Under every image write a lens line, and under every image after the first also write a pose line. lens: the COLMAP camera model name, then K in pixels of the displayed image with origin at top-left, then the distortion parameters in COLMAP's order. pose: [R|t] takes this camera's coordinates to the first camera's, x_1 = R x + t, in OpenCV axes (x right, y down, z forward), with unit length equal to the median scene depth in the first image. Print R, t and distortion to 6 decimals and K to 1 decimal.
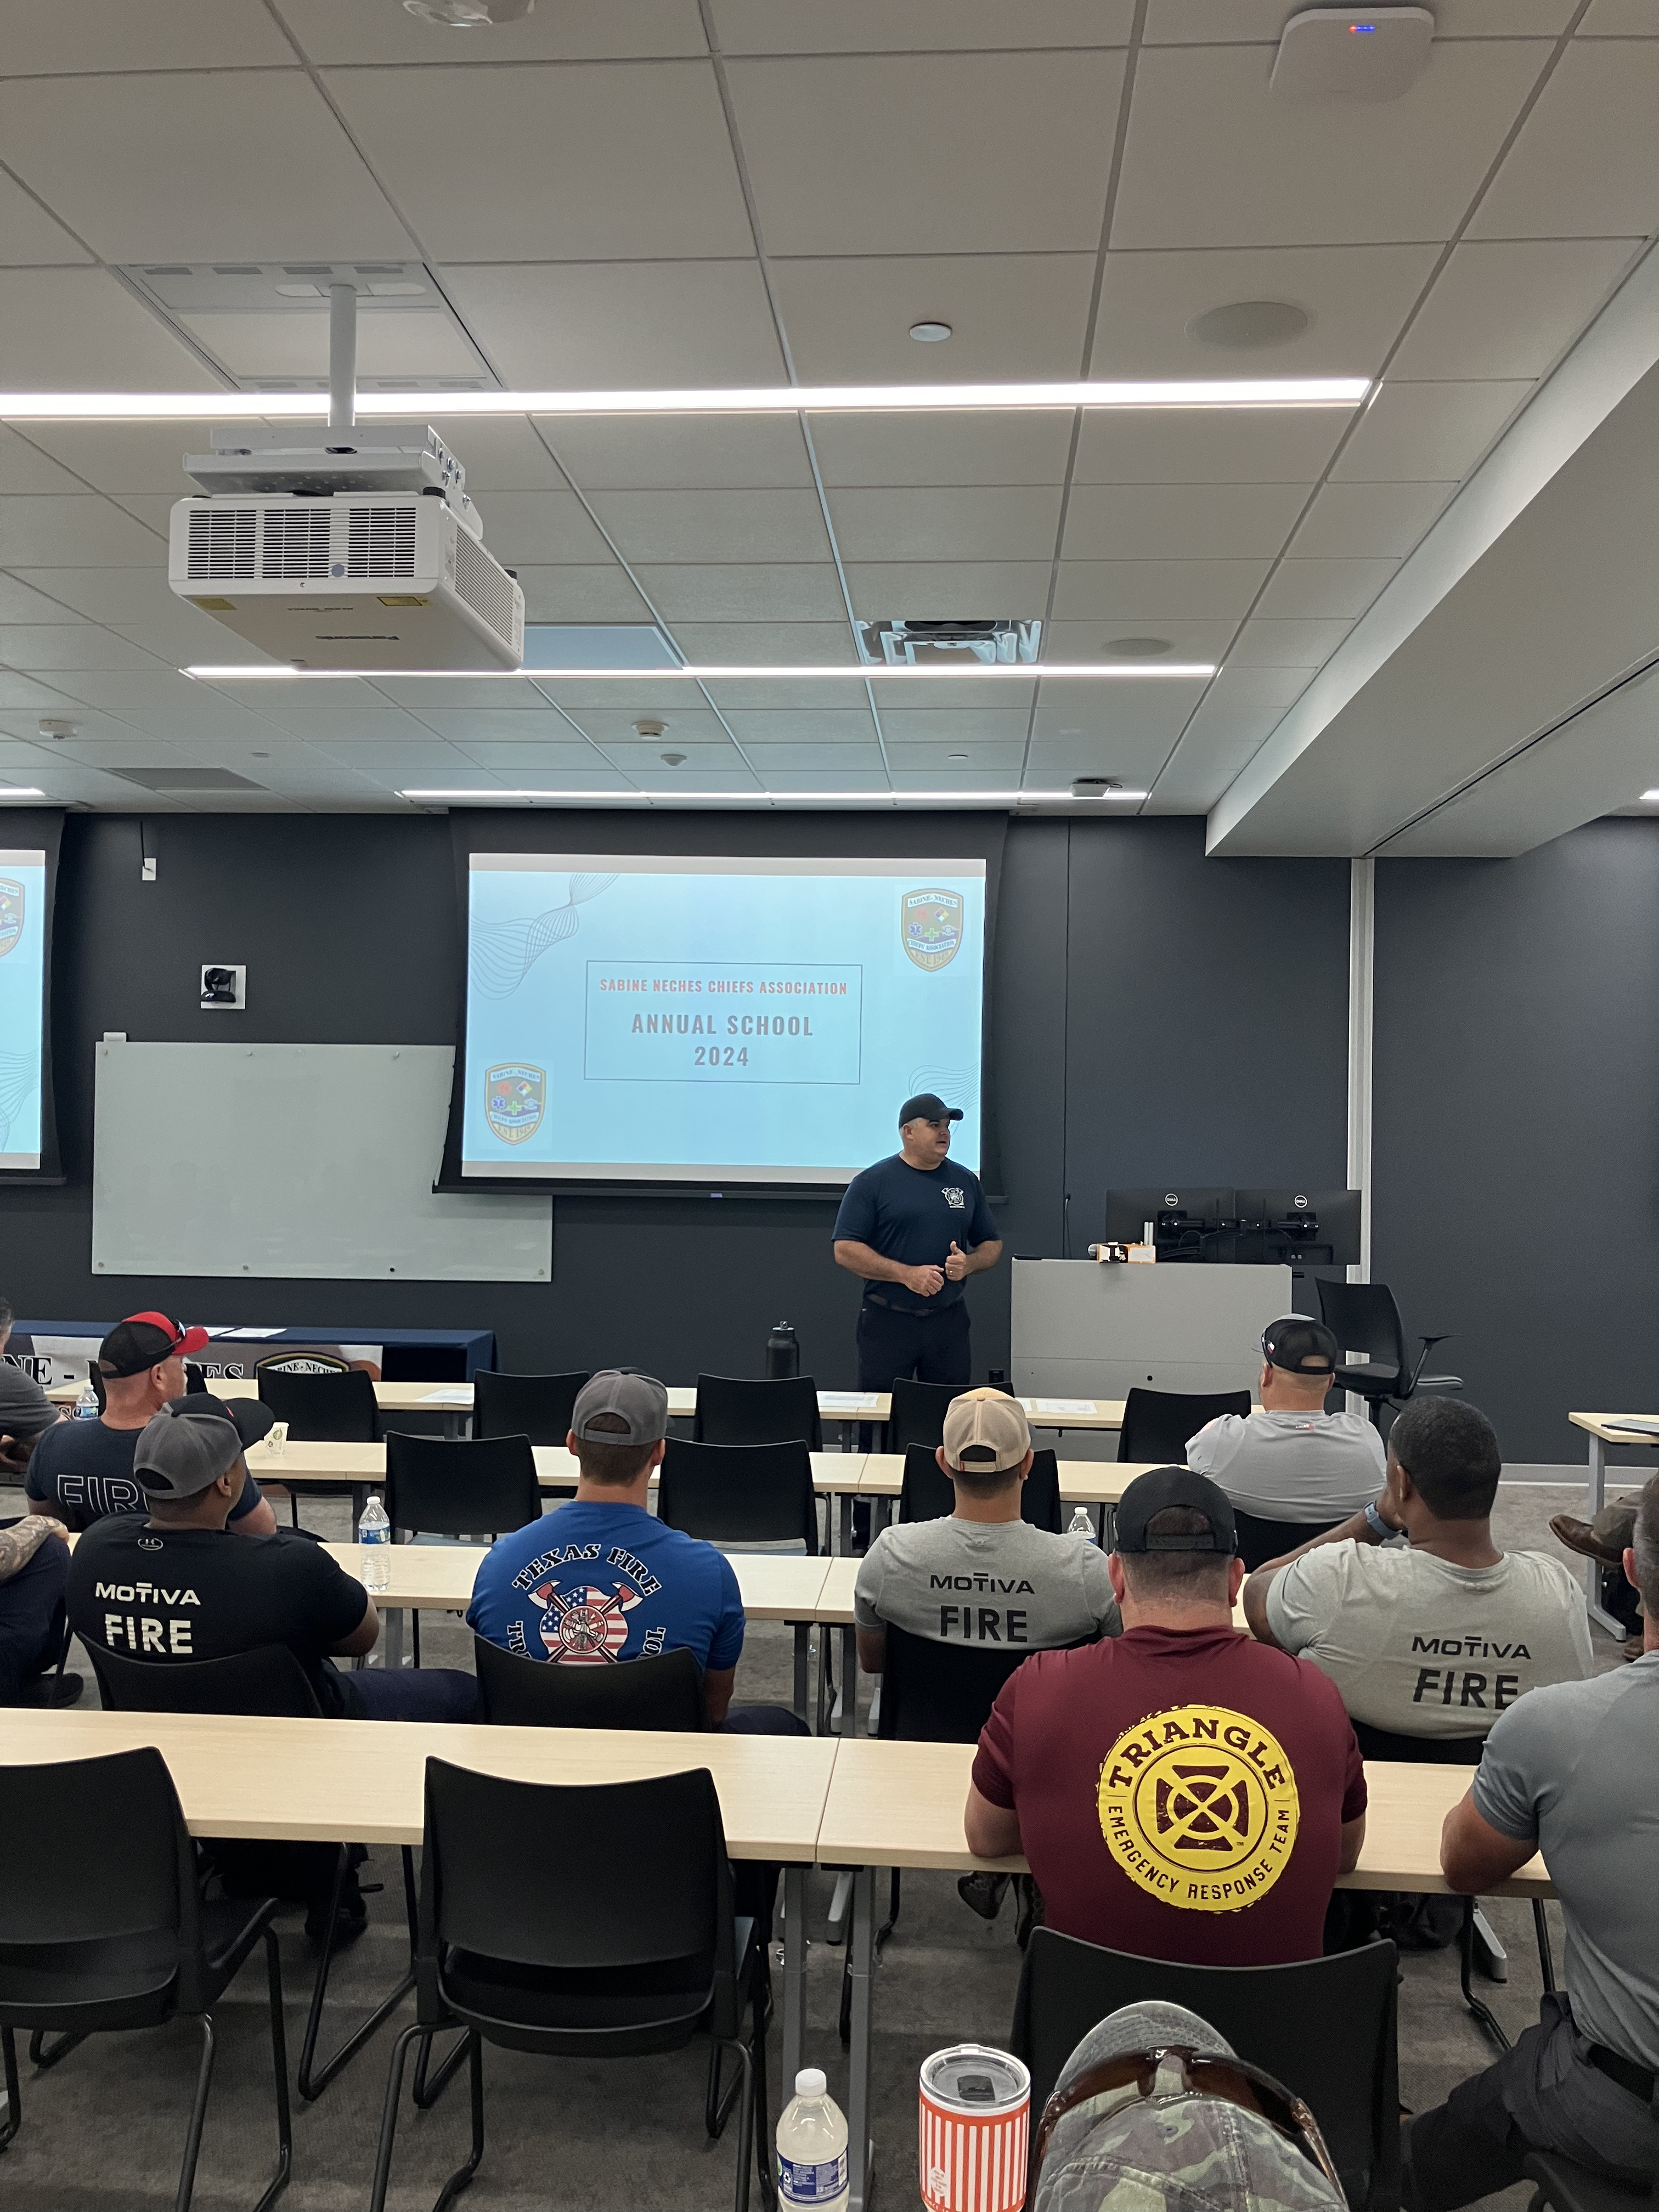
lens RADIAL K [[1816.5, 0, 857.5], [0, 1816.5, 1110.5], [0, 0, 1]] dist [0.037432, -0.037784]
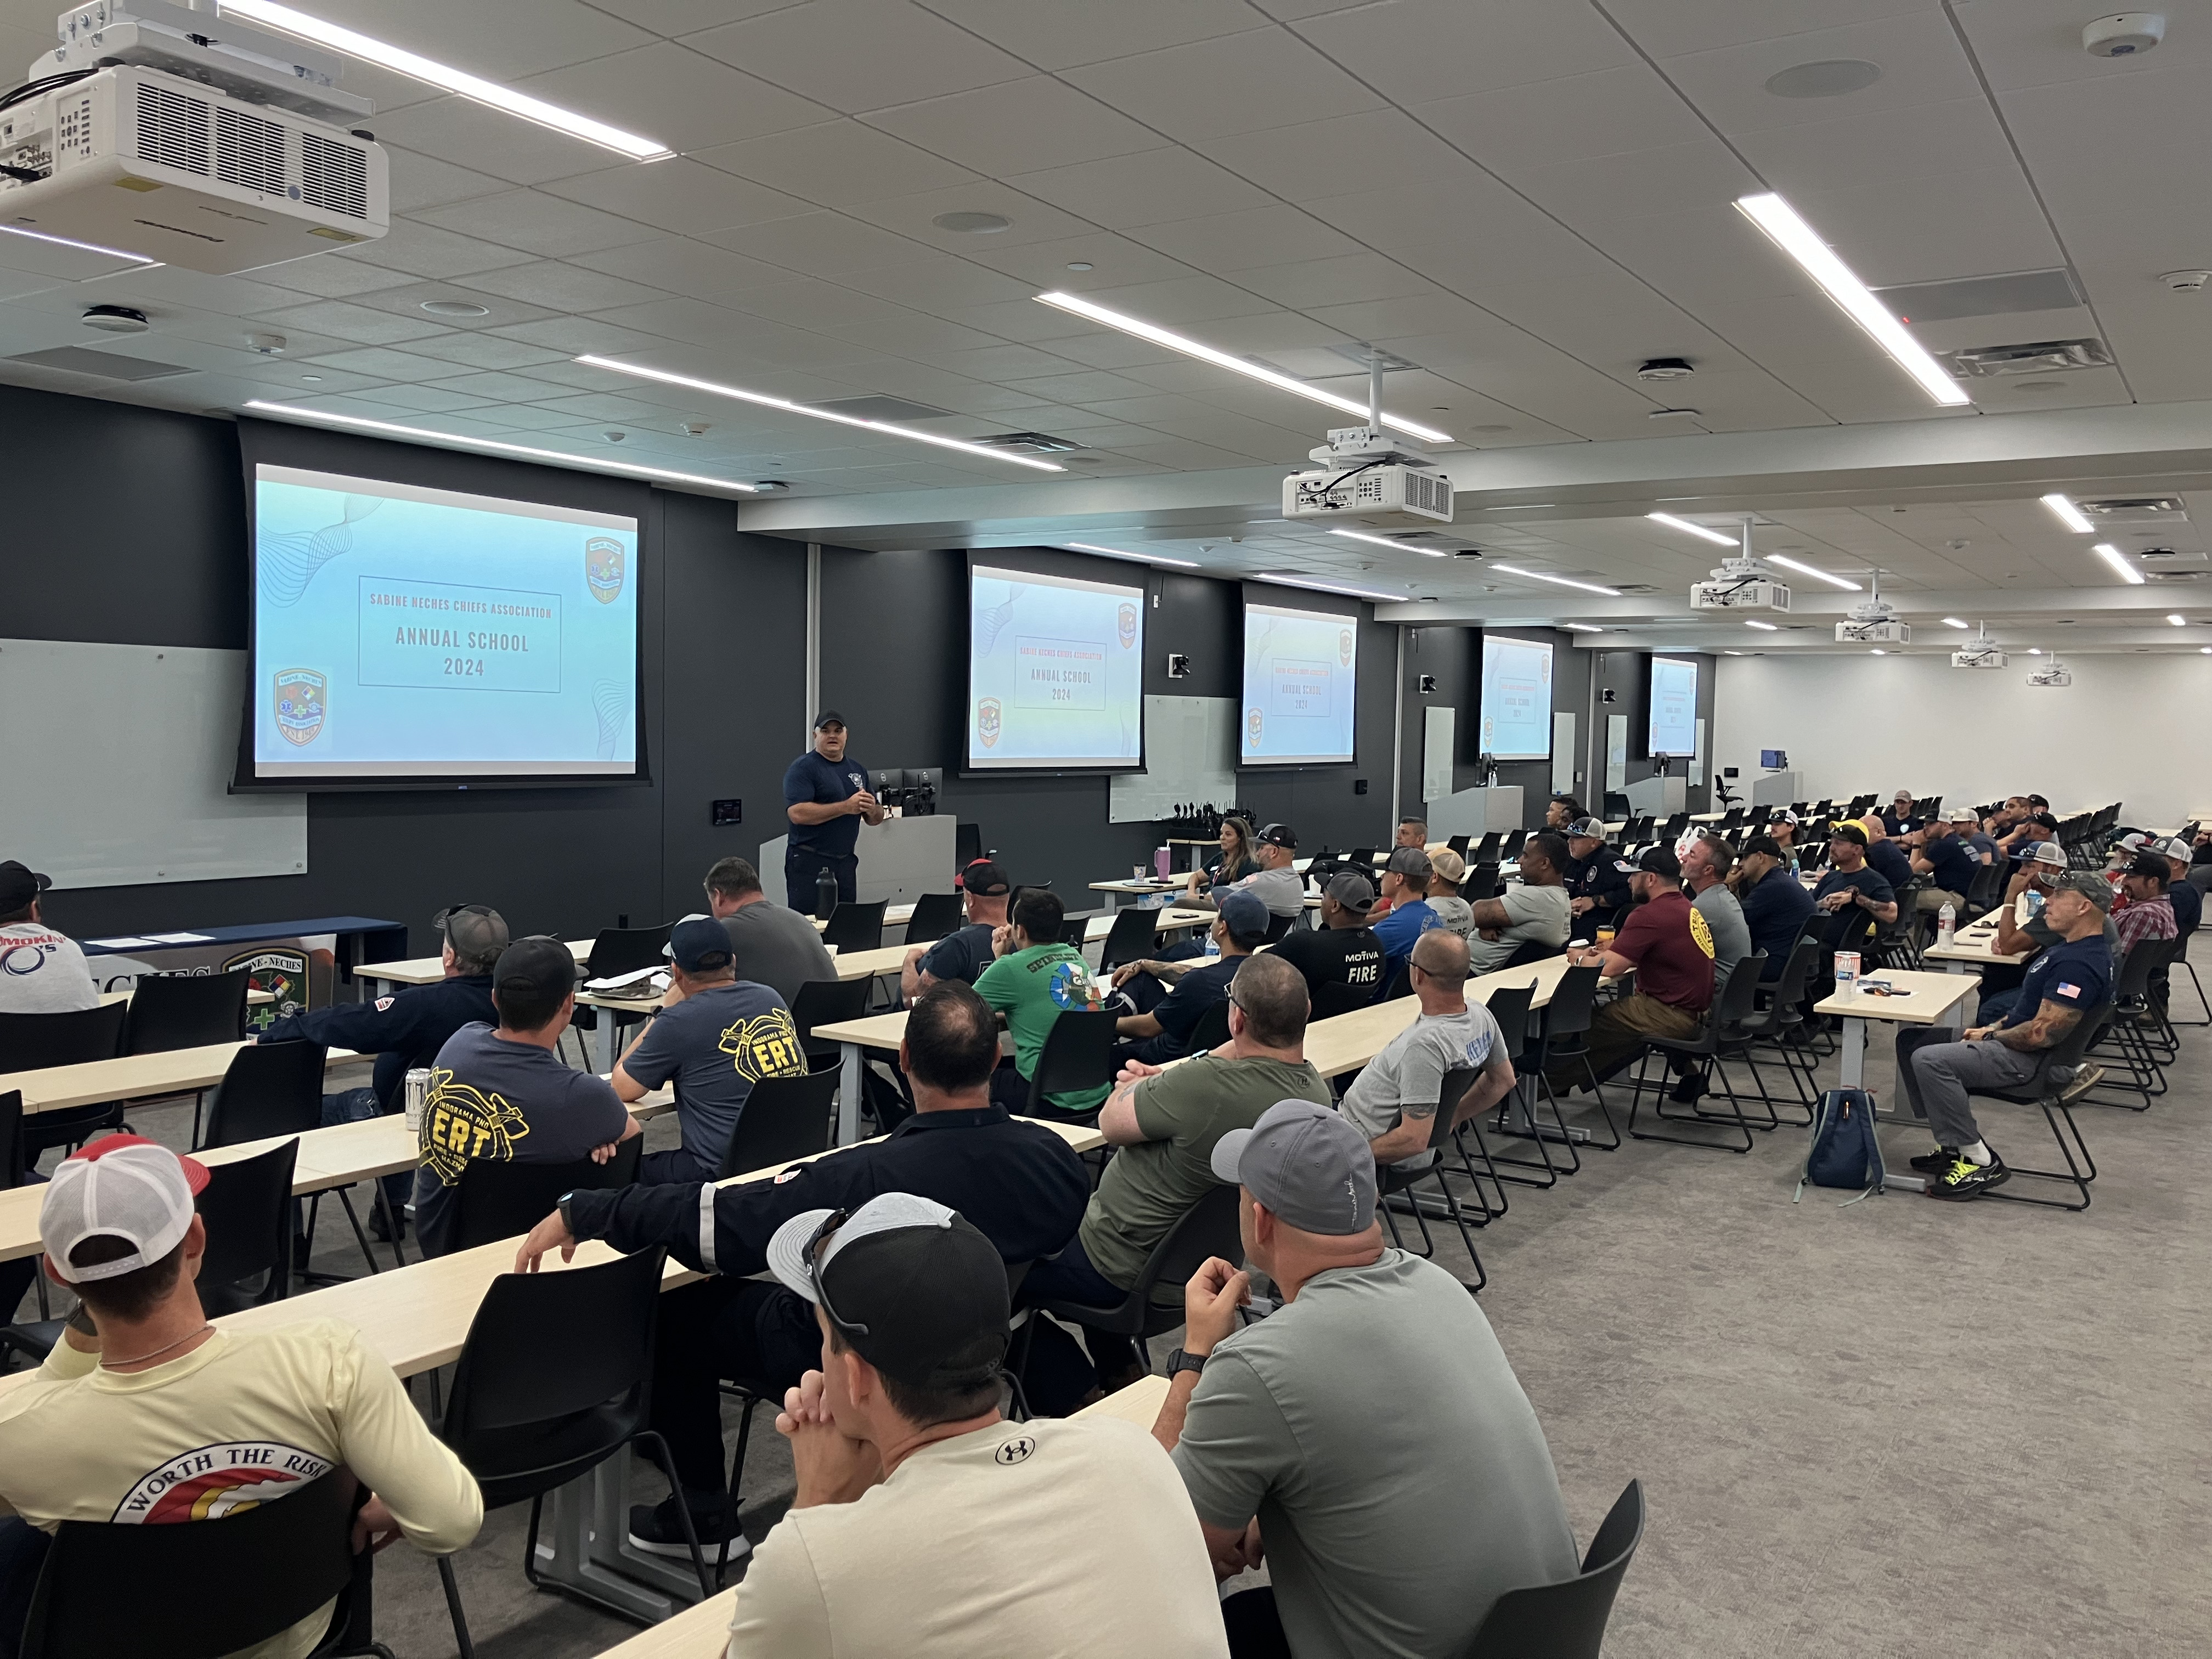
lens RADIAL K [[1816.5, 0, 1109.4], [0, 1816.5, 836.9], [0, 0, 1]] dist [0.037432, -0.037784]
pose [[0.498371, -0.057471, 0.865057, -0.970061], [-0.011942, 0.997251, 0.073133, -0.013045], [-0.866882, -0.046778, 0.496315, 0.065901]]
